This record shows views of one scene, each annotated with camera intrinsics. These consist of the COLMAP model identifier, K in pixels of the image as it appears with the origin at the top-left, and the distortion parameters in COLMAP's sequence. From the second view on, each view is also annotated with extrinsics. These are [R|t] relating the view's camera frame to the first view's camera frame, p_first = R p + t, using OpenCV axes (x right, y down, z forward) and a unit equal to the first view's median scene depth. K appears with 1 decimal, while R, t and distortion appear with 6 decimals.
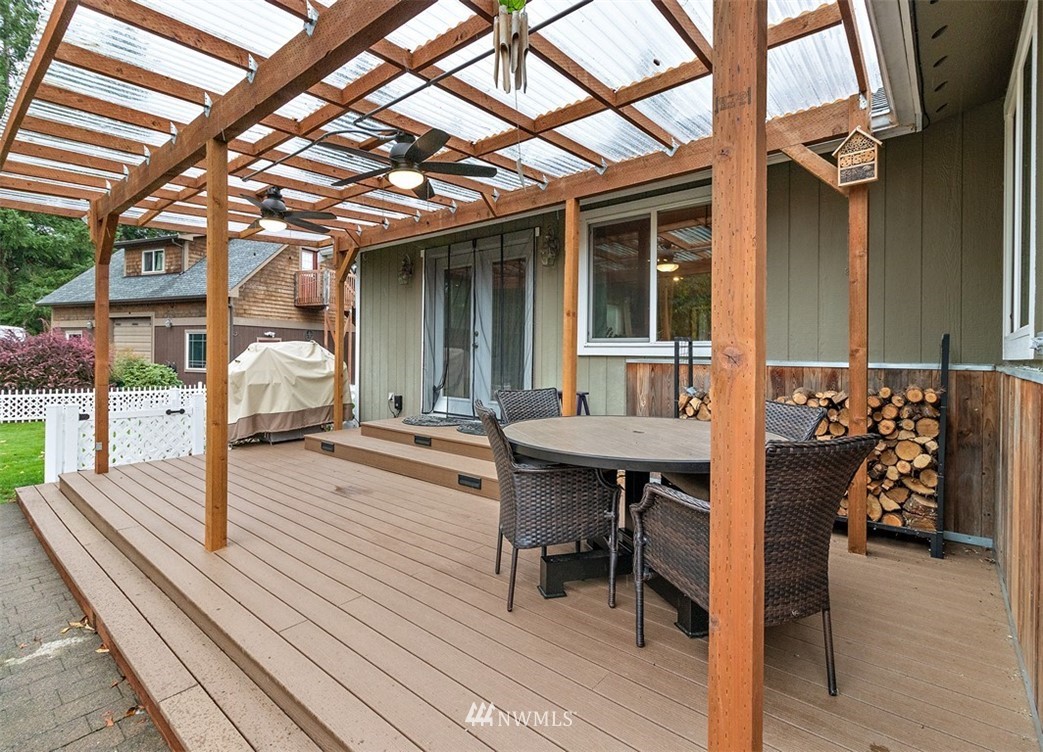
lens RADIAL K [[499.4, 0, 506.5], [0, 499.4, 355.1], [0, 0, 1]] dist [0.001351, 0.000277]
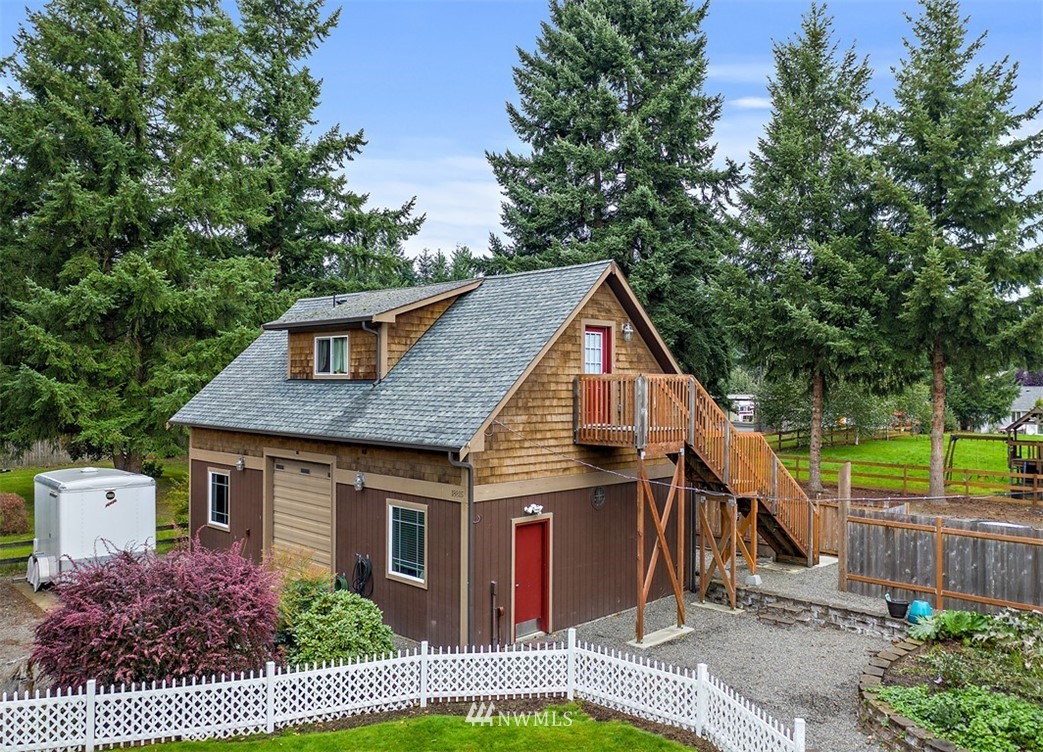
lens RADIAL K [[825.5, 0, 526.1], [0, 825.5, 381.4], [0, 0, 1]] dist [-0.014338, 0.003757]
pose [[0.937408, -0.009645, -0.348100, -0.204274], [0.005916, 0.999913, -0.011774, -0.170761], [0.348183, 0.008977, 0.937384, 0.235281]]
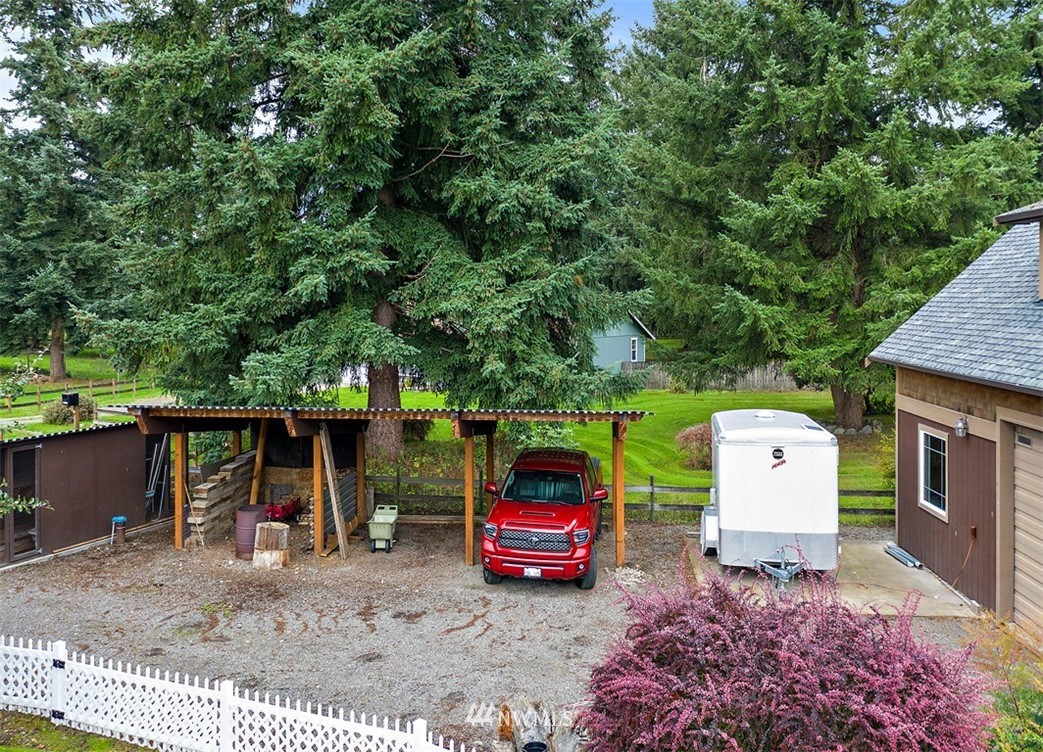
lens RADIAL K [[842.6, 0, 521.2], [0, 842.6, 303.9], [0, 0, 1]] dist [-0.007912, -0.002998]
pose [[0.344191, -0.012125, -0.938821, -0.383991], [0.001004, 0.999921, -0.012546, -0.176639], [0.938899, 0.003376, 0.344176, 0.519921]]
